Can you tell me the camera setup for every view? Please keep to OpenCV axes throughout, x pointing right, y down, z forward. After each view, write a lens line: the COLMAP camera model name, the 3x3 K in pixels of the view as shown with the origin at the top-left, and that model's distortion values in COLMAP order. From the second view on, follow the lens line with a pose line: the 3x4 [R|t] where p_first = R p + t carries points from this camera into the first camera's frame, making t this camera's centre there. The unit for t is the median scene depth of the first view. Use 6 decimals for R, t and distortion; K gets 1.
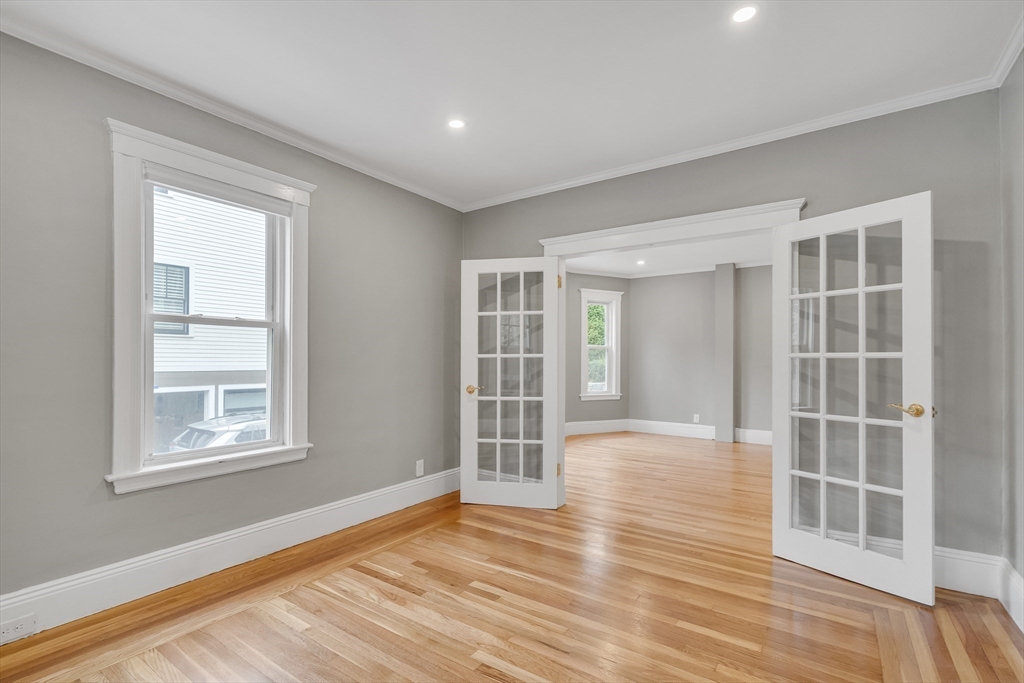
lens RADIAL K [[480.7, 0, 496.8], [0, 480.7, 355.0], [0, 0, 1]] dist [-0.001739, -0.000105]
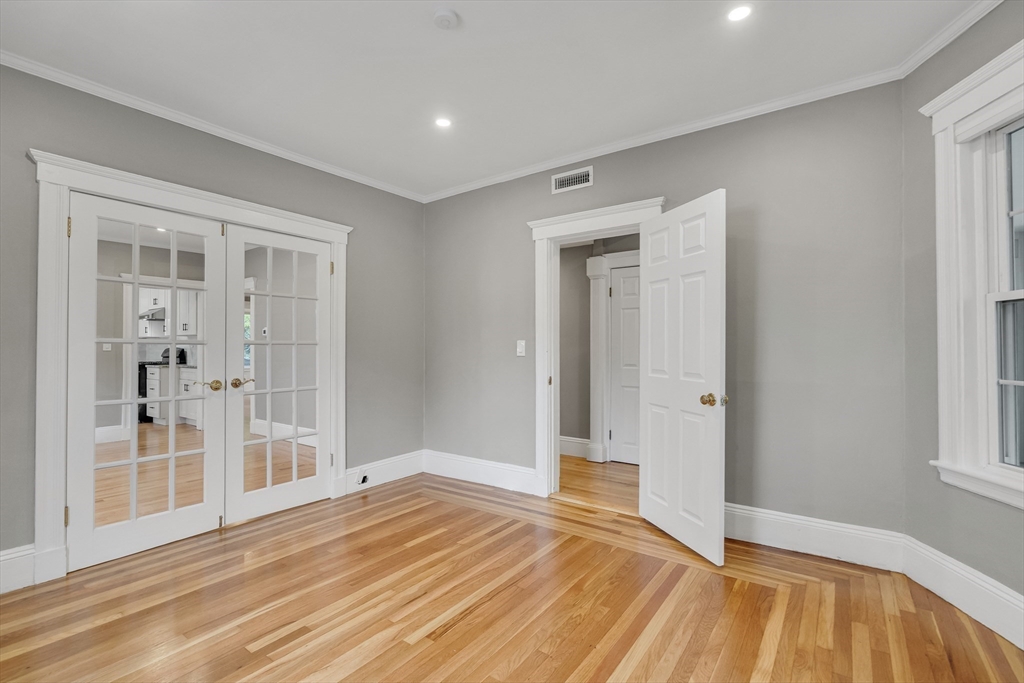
lens RADIAL K [[473.6, 0, 512.0], [0, 473.6, 341.5], [0, 0, 1]] dist [-0.002157, 0.000131]
pose [[0.015573, 0.003724, 0.999872, -0.910234], [-0.002923, 0.999989, -0.003679, -0.000892], [-0.999874, -0.002865, 0.015584, 0.681123]]
